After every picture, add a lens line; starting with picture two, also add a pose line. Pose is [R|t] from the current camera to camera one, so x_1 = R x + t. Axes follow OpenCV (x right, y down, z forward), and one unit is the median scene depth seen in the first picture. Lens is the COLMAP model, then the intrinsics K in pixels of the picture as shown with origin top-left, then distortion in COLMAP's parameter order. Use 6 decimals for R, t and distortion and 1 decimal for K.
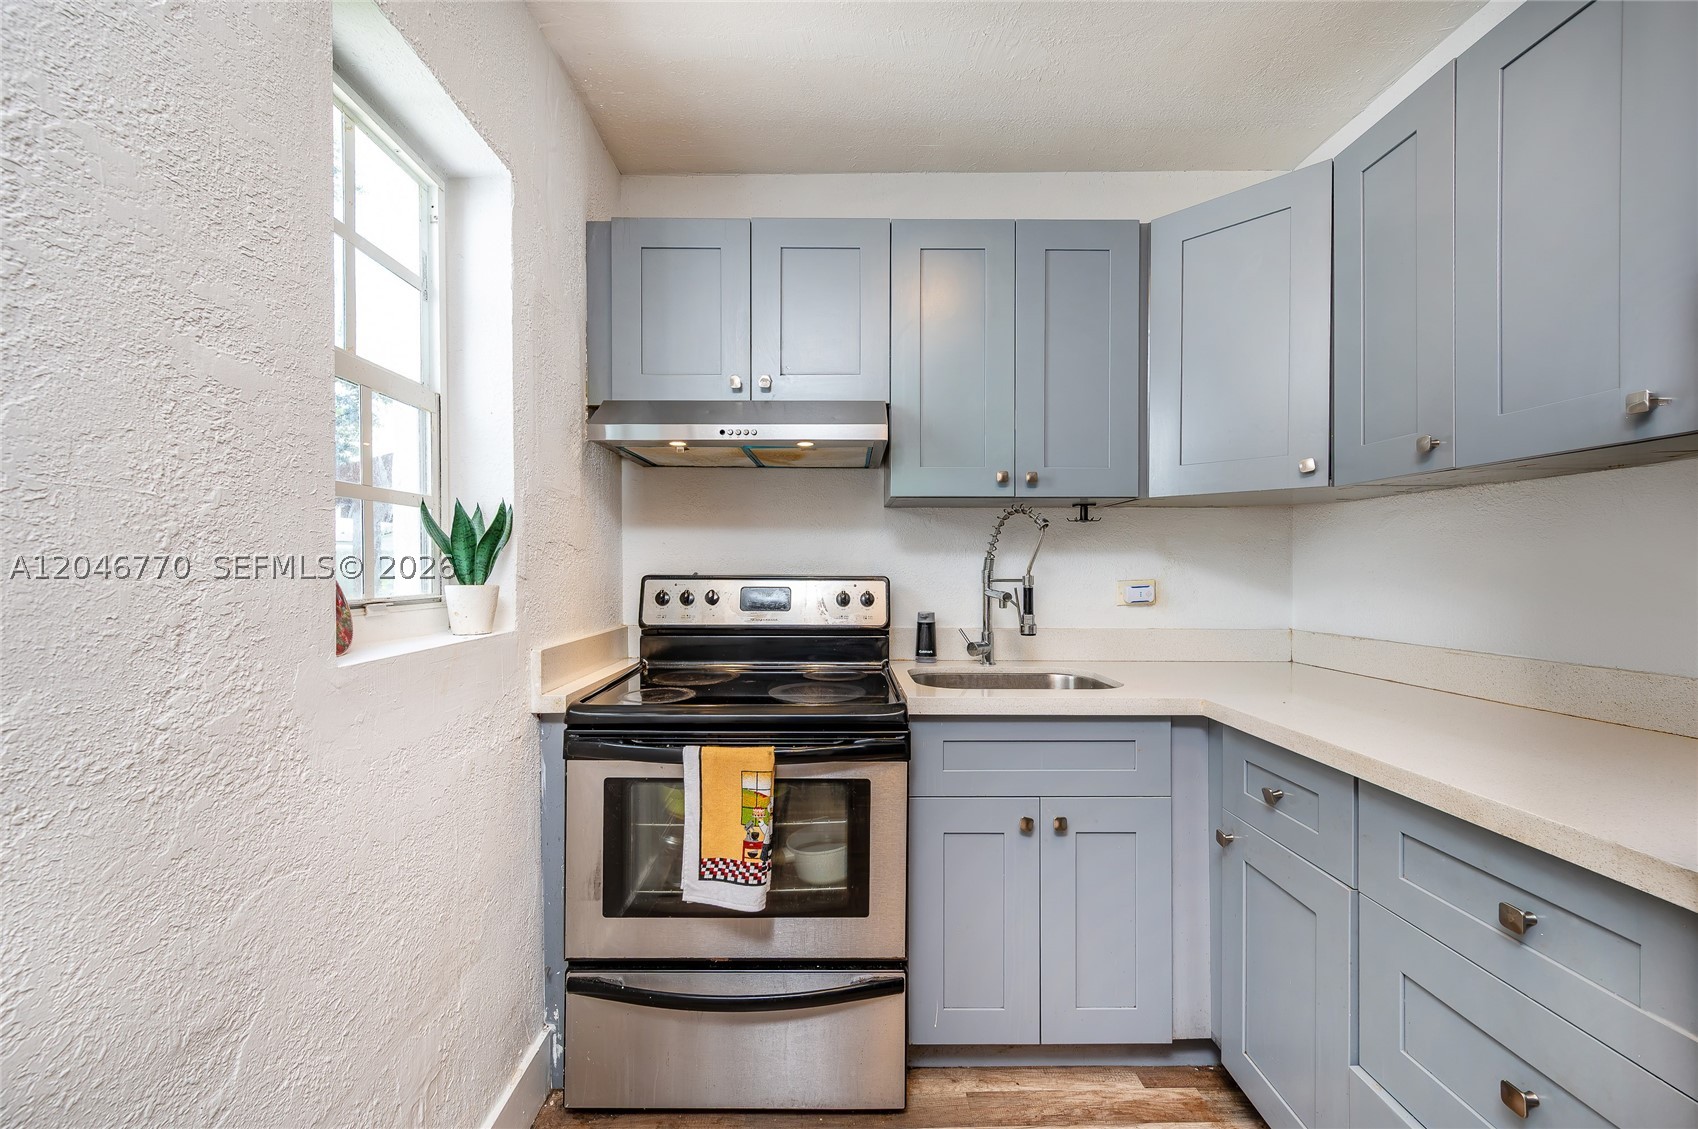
lens RADIAL K [[691.6, 0, 853.6], [0, 691.6, 566.1], [0, 0, 1]] dist [-0.000689, 0.000153]
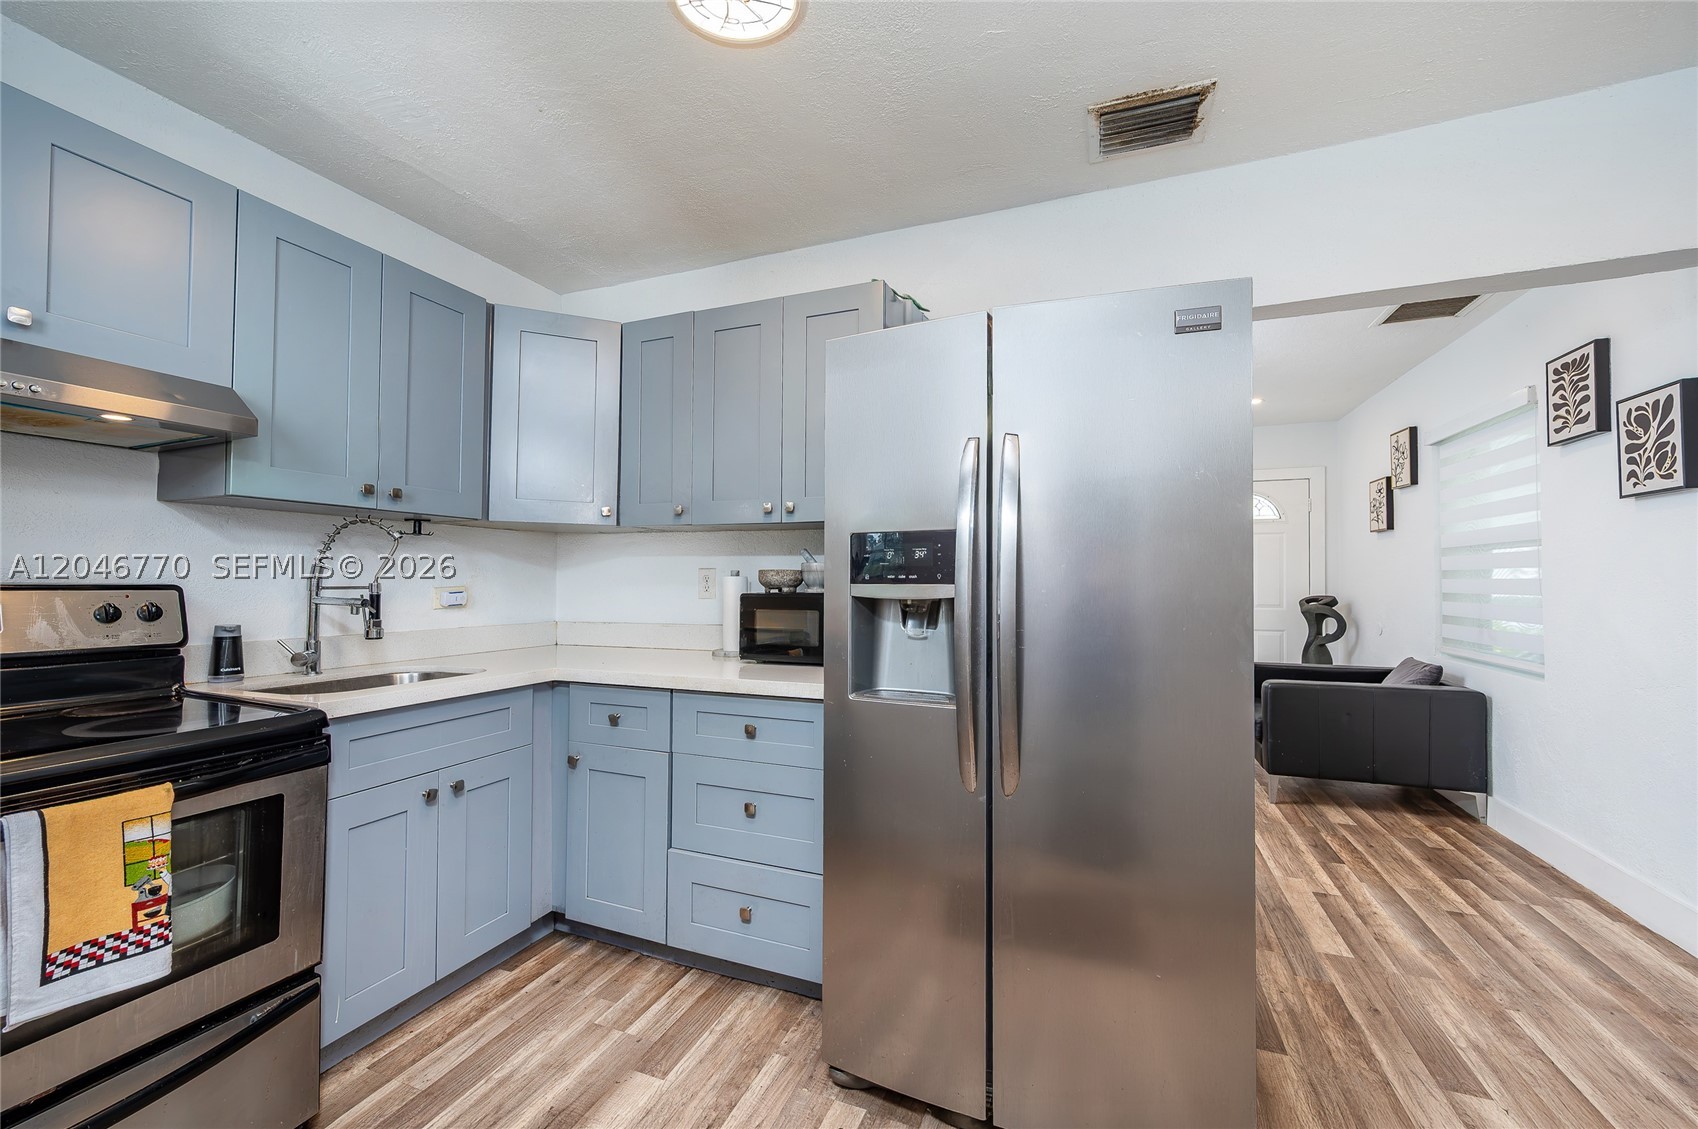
lens RADIAL K [[648.6, 0, 849.0], [0, 648.6, 564.5], [0, 0, 1]] dist [0.000379, 0.000101]
pose [[0.392210, 0.023526, 0.919575, -0.478606], [-0.005250, 0.999714, -0.023337, 0.006102], [-0.919861, 0.004325, 0.392222, -0.078037]]
